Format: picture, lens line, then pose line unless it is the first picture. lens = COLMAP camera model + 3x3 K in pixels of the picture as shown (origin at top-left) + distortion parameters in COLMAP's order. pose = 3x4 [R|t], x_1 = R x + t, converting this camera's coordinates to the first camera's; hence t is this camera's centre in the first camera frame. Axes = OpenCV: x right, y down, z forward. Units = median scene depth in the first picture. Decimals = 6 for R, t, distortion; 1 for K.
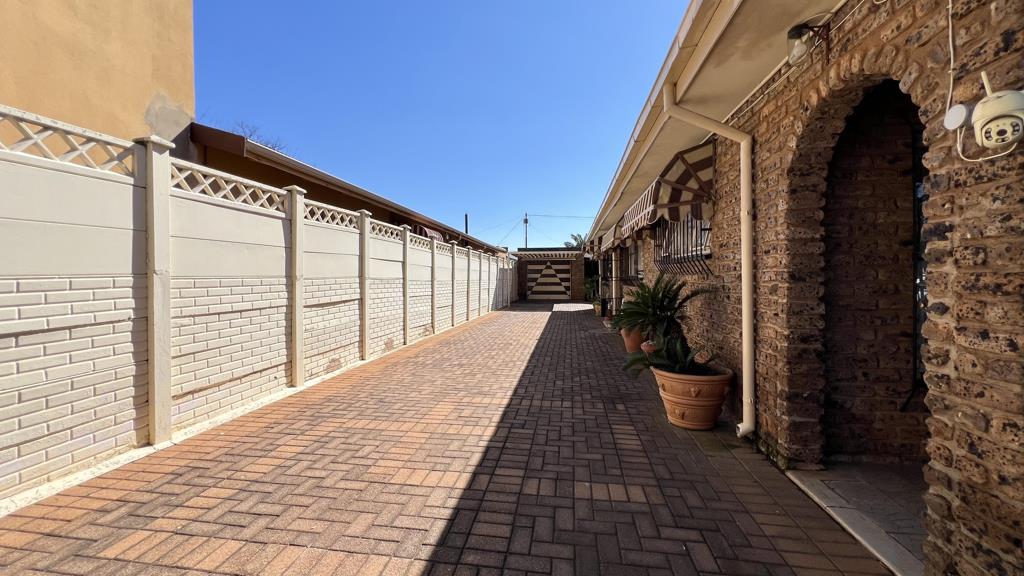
lens RADIAL K [[403.4, 0, 516.4], [0, 403.4, 285.6], [0, 0, 1]] dist [-0.003706, 0.000767]
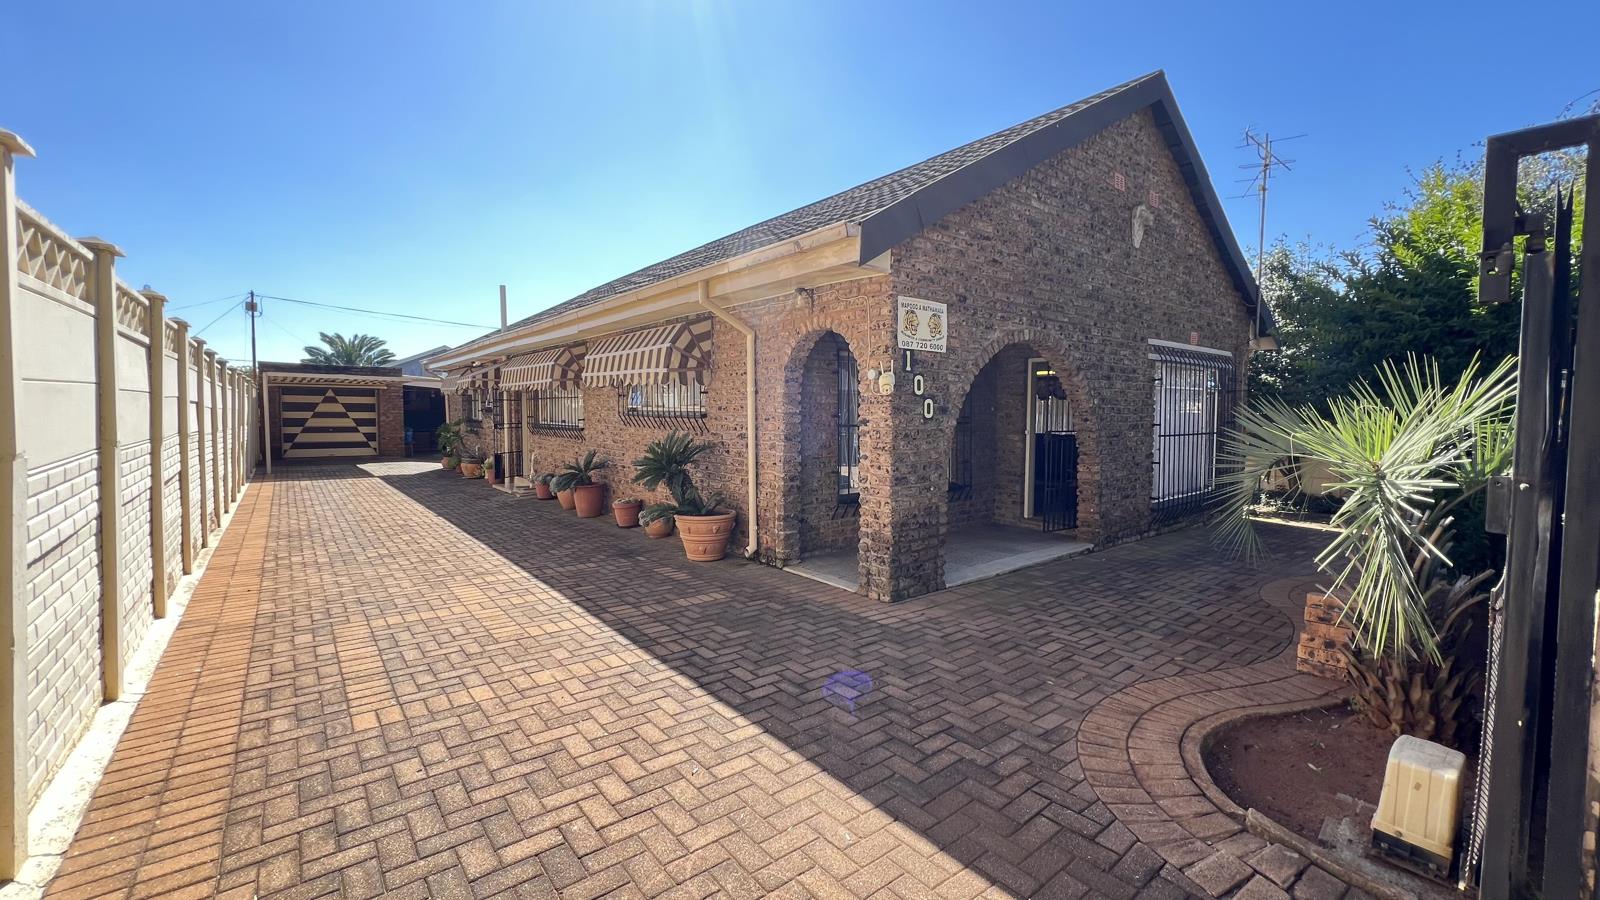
lens RADIAL K [[630.4, 0, 798.0], [0, 630.4, 445.4], [0, 0, 1]] dist [-0.003706, 0.000767]
pose [[0.677758, -0.025858, 0.734831, -0.930965], [0.002817, 0.999465, 0.032572, -0.065047], [-0.735280, -0.020006, 0.677468, -0.574568]]
